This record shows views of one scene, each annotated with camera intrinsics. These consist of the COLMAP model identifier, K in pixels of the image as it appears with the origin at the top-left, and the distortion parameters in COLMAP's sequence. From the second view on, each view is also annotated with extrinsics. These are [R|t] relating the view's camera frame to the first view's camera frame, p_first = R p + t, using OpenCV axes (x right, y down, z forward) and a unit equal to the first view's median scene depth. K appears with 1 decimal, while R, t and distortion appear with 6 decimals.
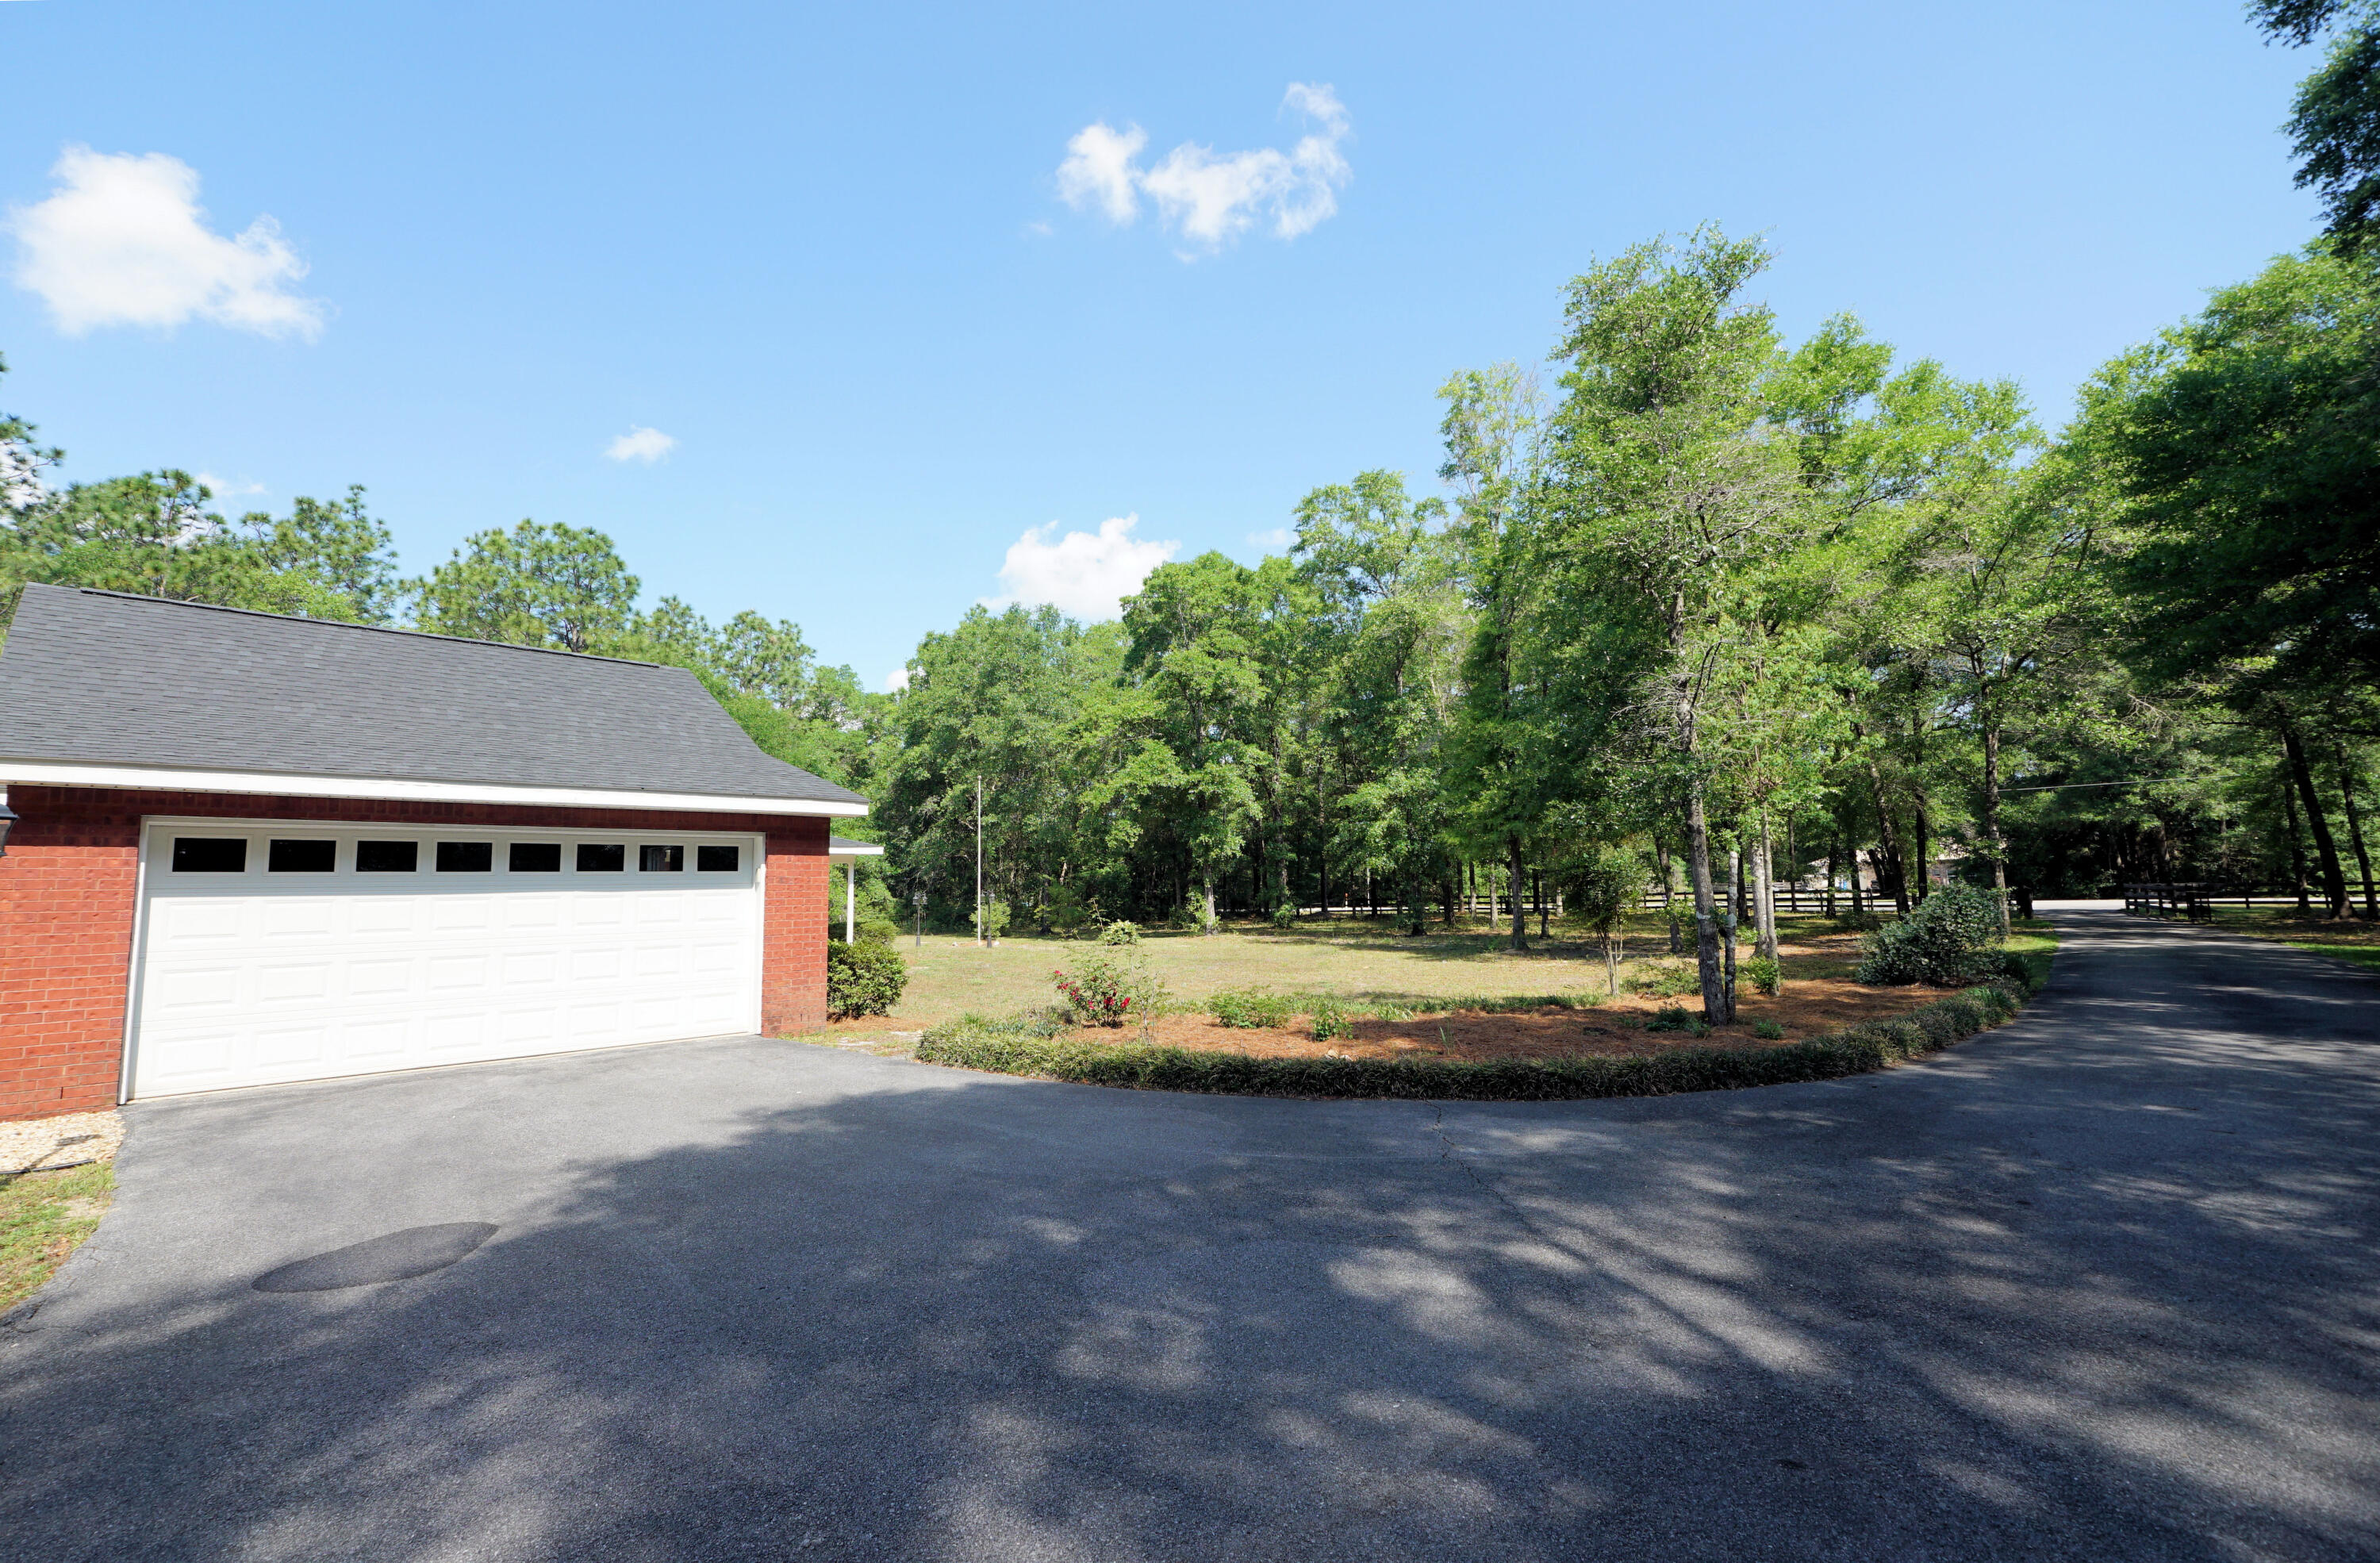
lens RADIAL K [[1034.1, 0, 1163.8], [0, 1034.1, 782.4], [0, 0, 1]] dist [-0.005000, -0.005742]
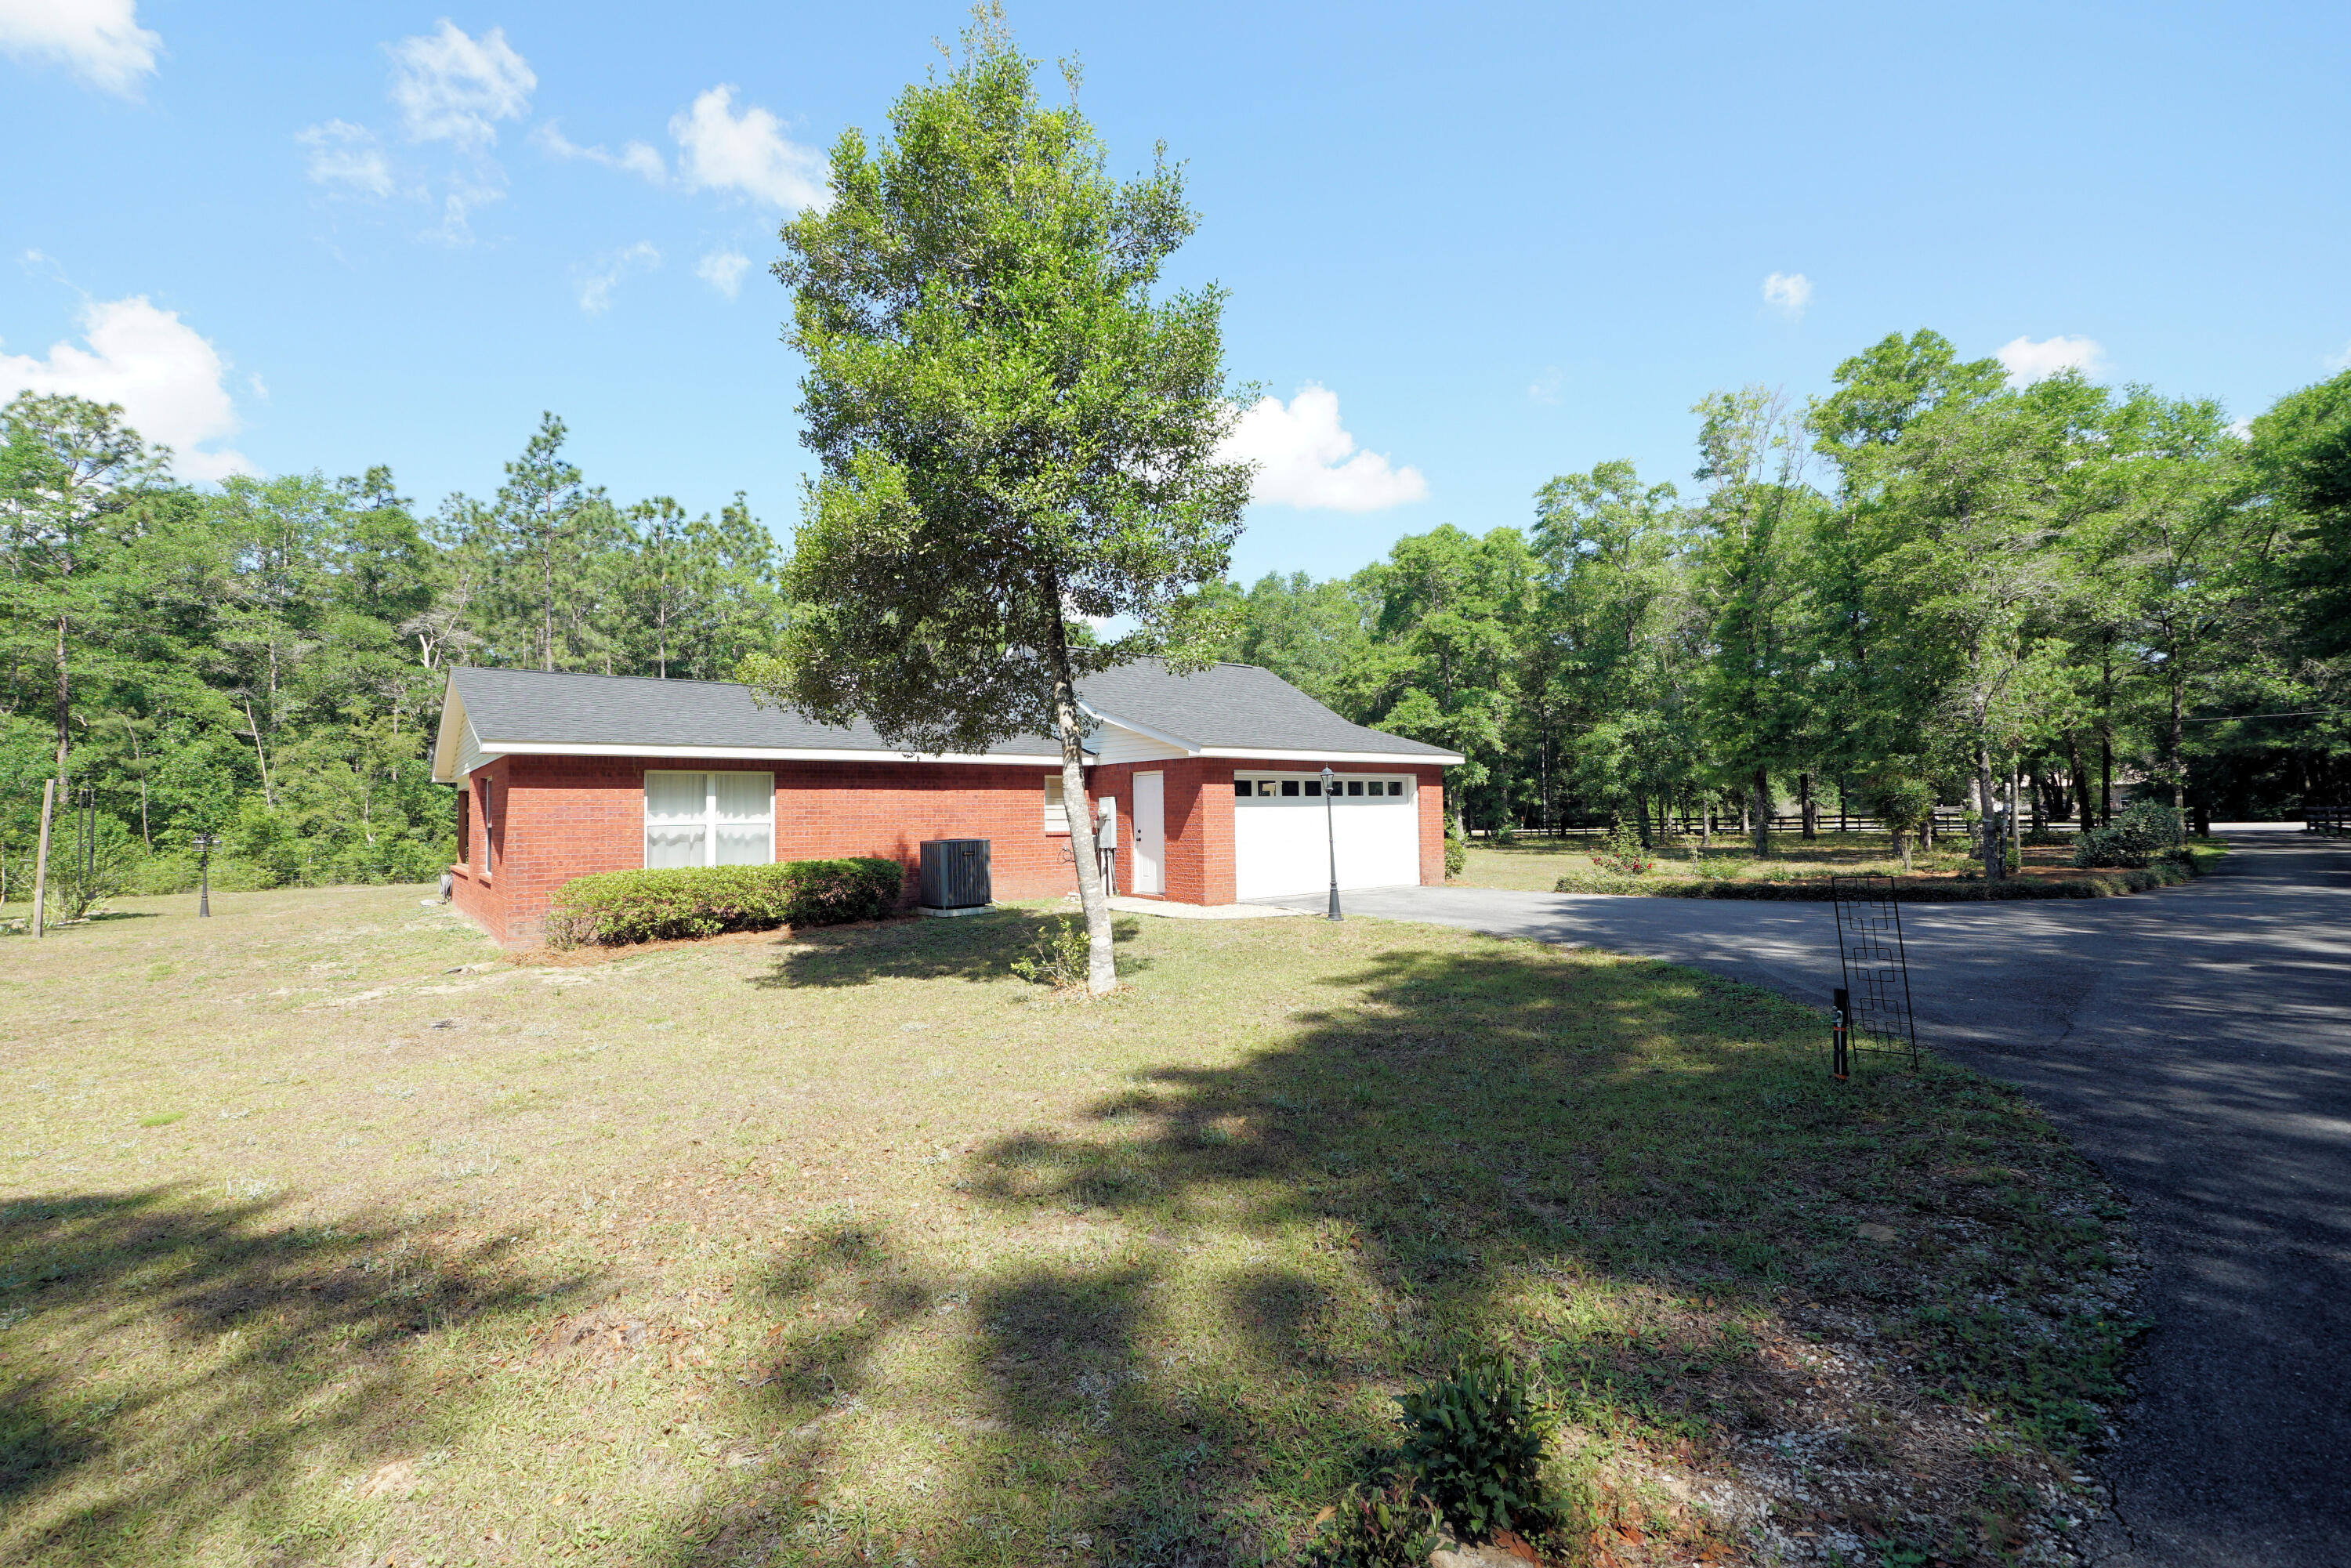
lens RADIAL K [[1009.8, 0, 1138.9], [0, 1009.8, 779.8], [0, 0, 1]] dist [-0.009996, 0.000804]
pose [[0.992380, -0.003625, -0.123160, -0.344569], [0.012085, 0.997611, 0.068014, -0.035425], [0.122620, -0.068984, 0.990053, -0.422017]]
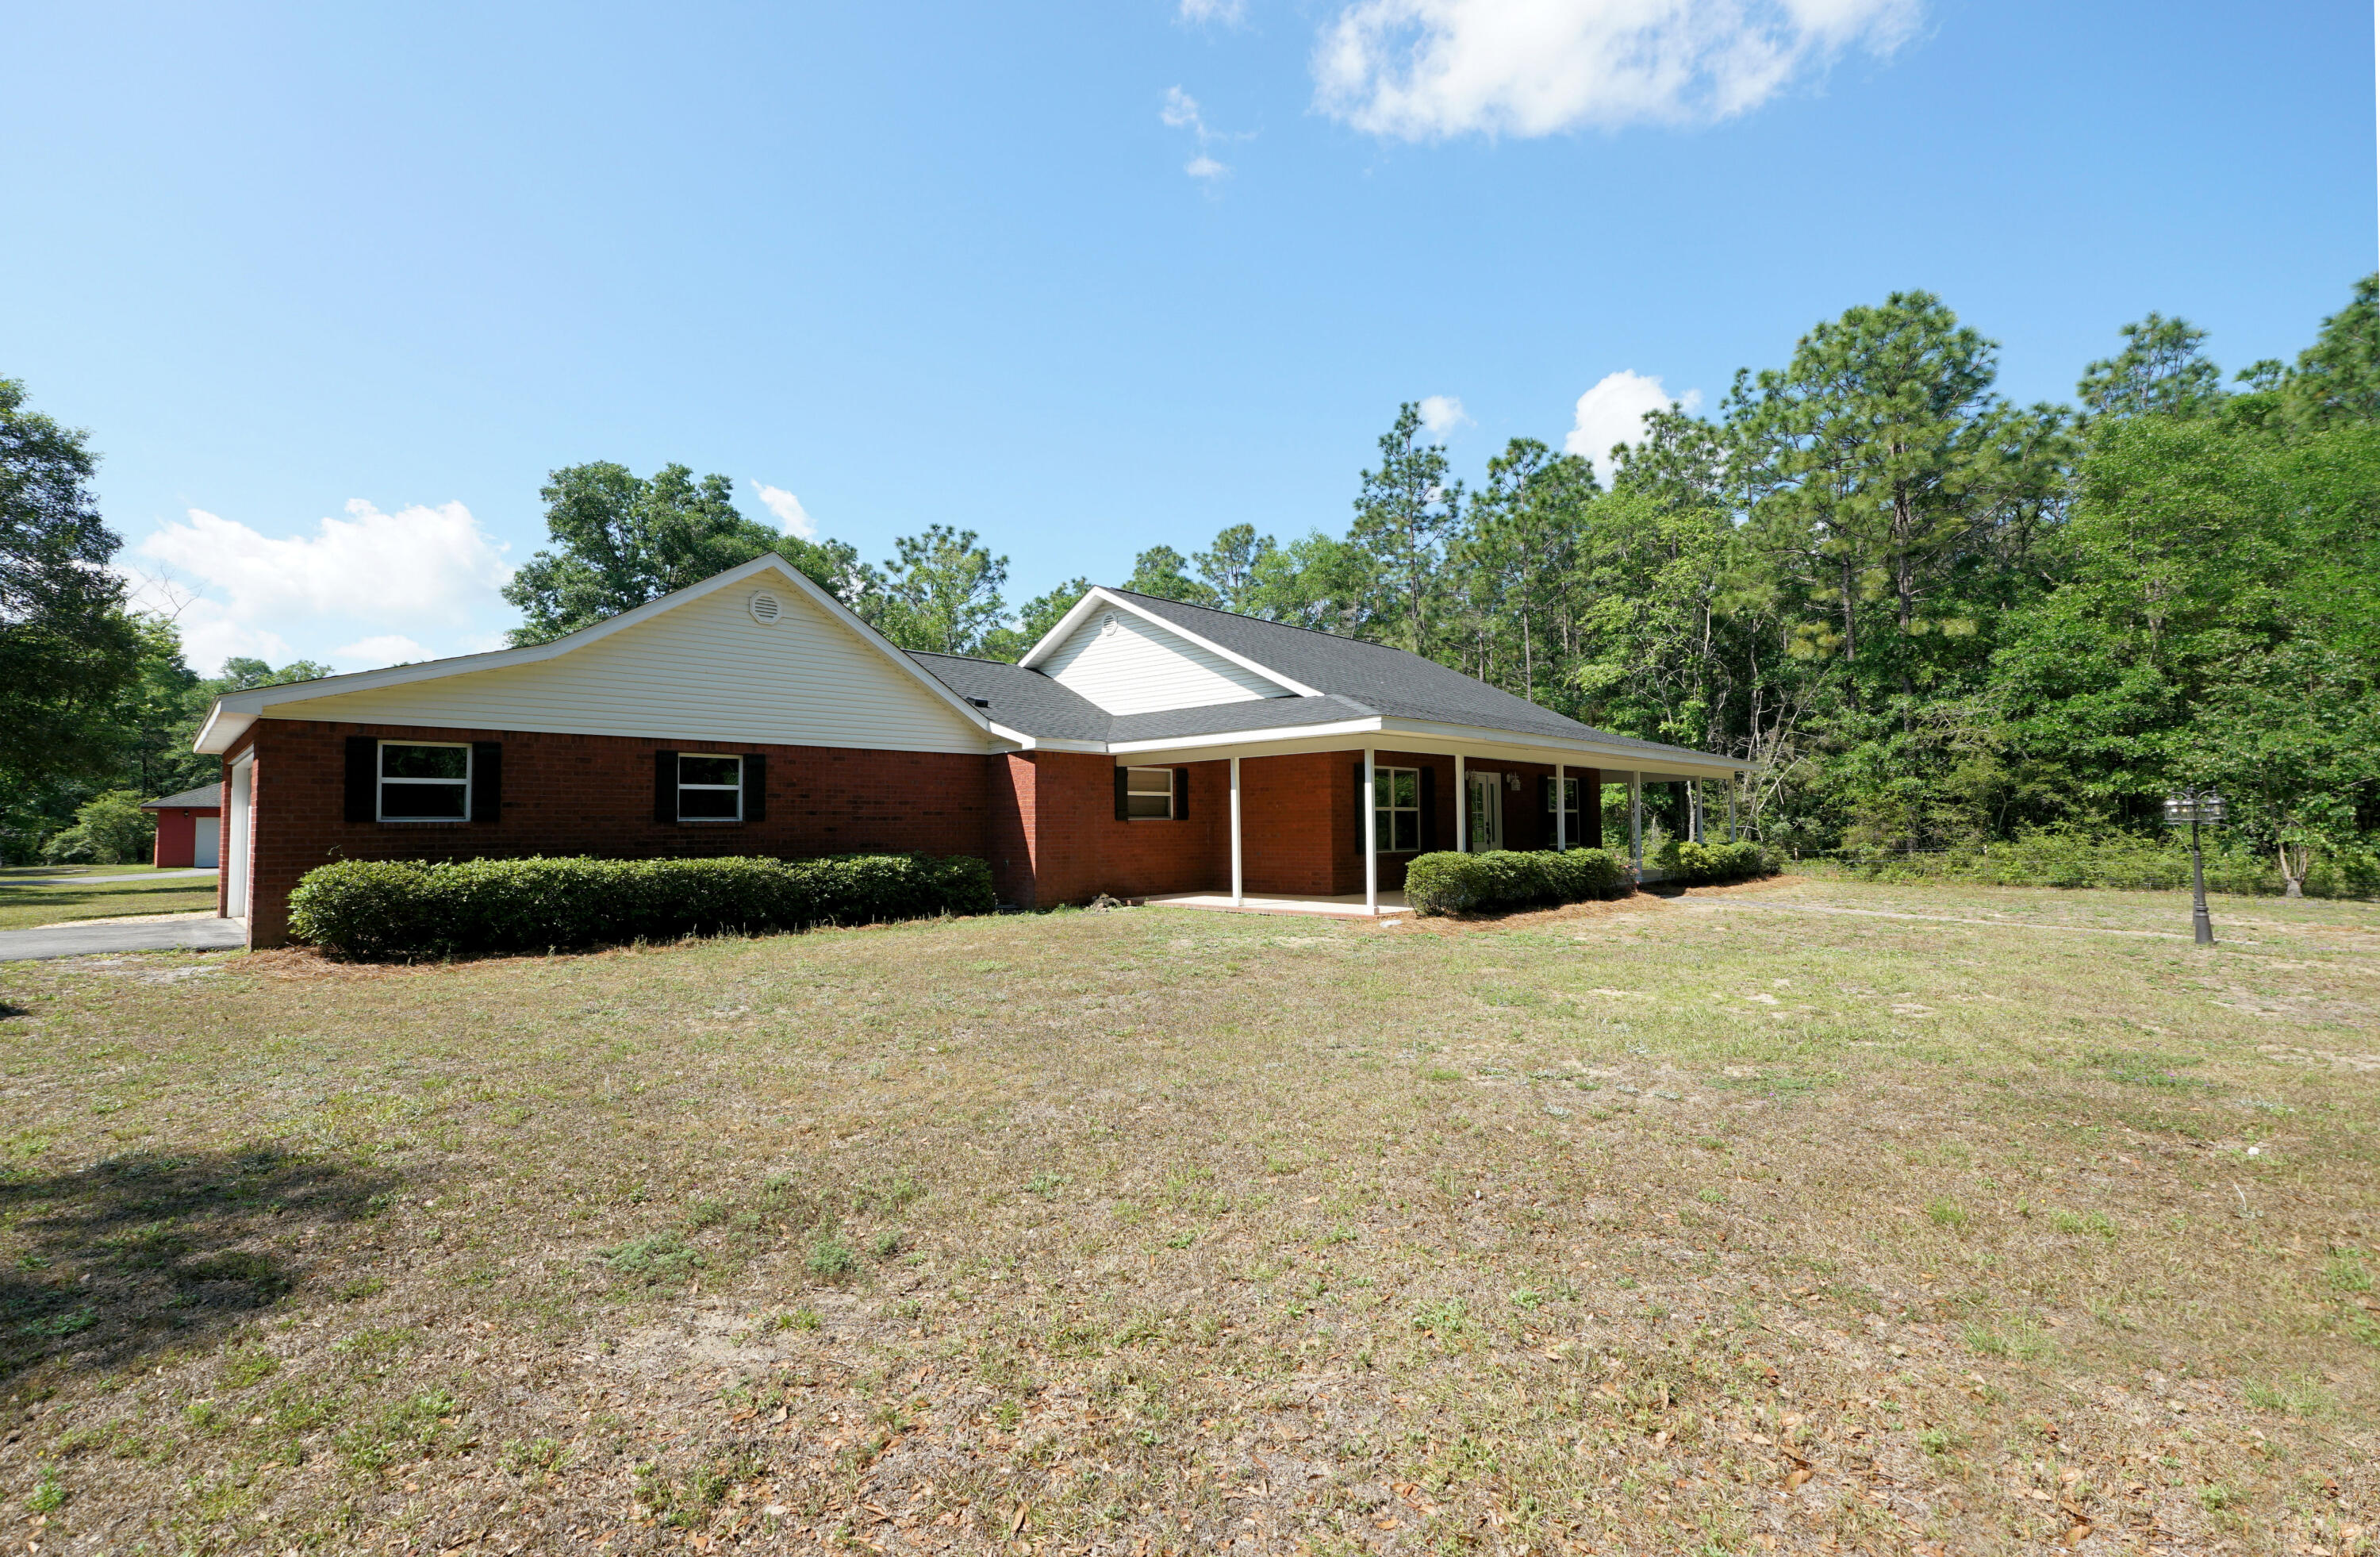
lens RADIAL K [[1034.2, 0, 1163.8], [0, 1034.2, 779.4], [0, 0, 1]] dist [-0.005000, -0.005742]
pose [[-0.015633, -0.032013, -0.999365, 0.310374], [0.110048, 0.993360, -0.033542, 0.113575], [0.993803, -0.110503, -0.012006, 0.992968]]
